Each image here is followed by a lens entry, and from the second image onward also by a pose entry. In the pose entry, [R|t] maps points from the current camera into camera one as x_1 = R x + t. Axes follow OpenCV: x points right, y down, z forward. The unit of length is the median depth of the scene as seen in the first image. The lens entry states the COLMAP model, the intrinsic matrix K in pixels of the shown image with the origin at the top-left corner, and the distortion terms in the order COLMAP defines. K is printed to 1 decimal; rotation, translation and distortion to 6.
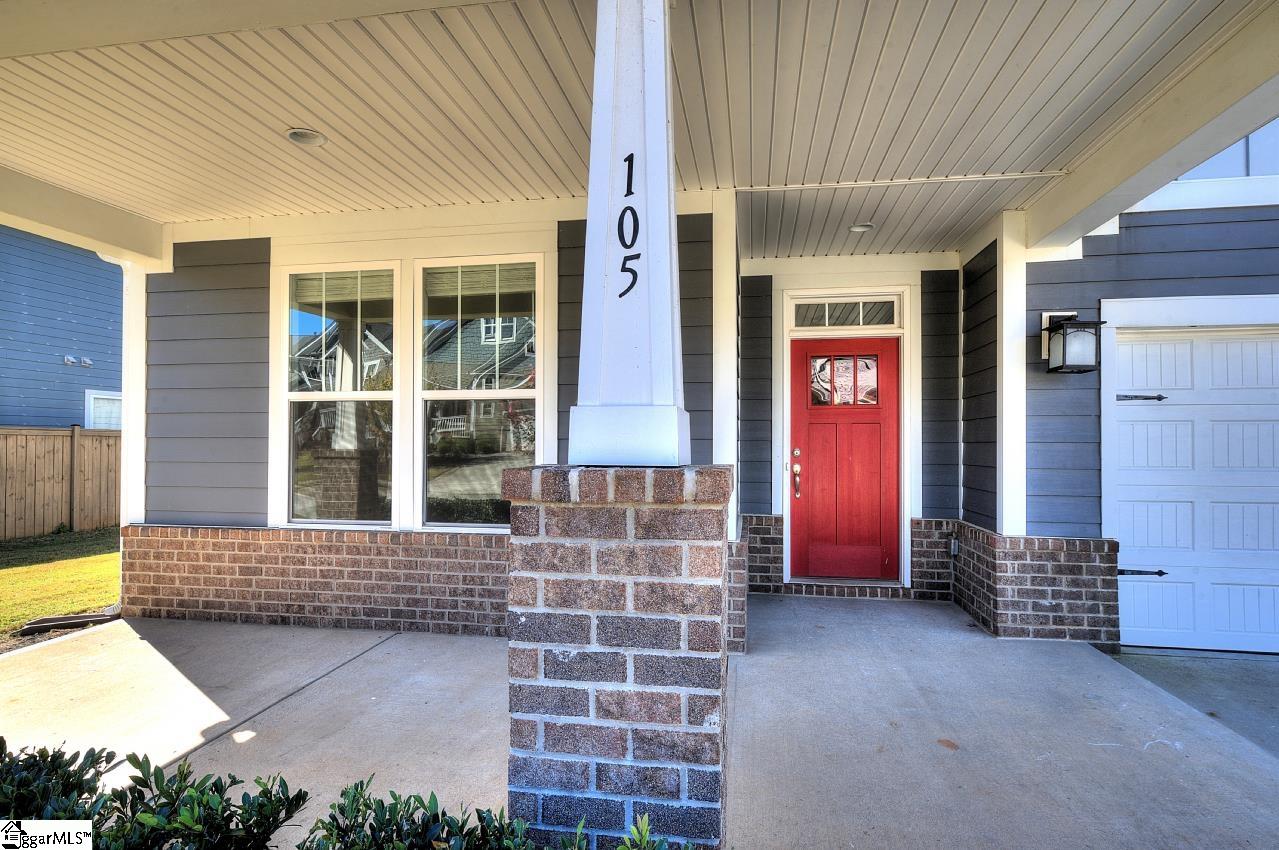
lens RADIAL K [[665.6, 0, 640.4], [0, 665.6, 428.2], [0, 0, 1]] dist [0.000239, 0.000078]
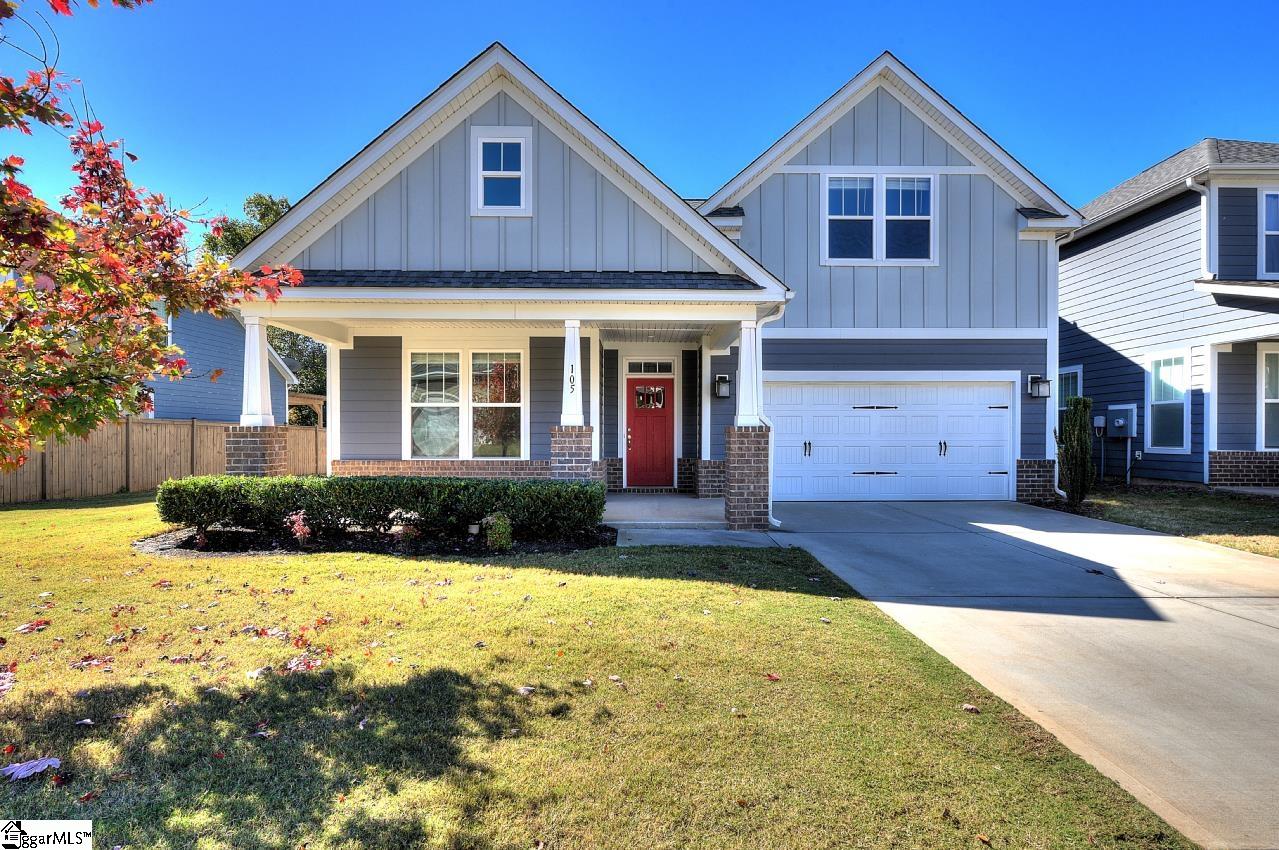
lens RADIAL K [[665.6, 0, 639.8], [0, 665.6, 426.8], [0, 0, 1]] dist [0.000239, 0.000078]
pose [[0.985197, 0.000437, 0.171425, -0.116707], [-0.002654, 0.999916, 0.012709, -0.001125], [-0.171405, -0.012975, 0.985115, -1.255968]]
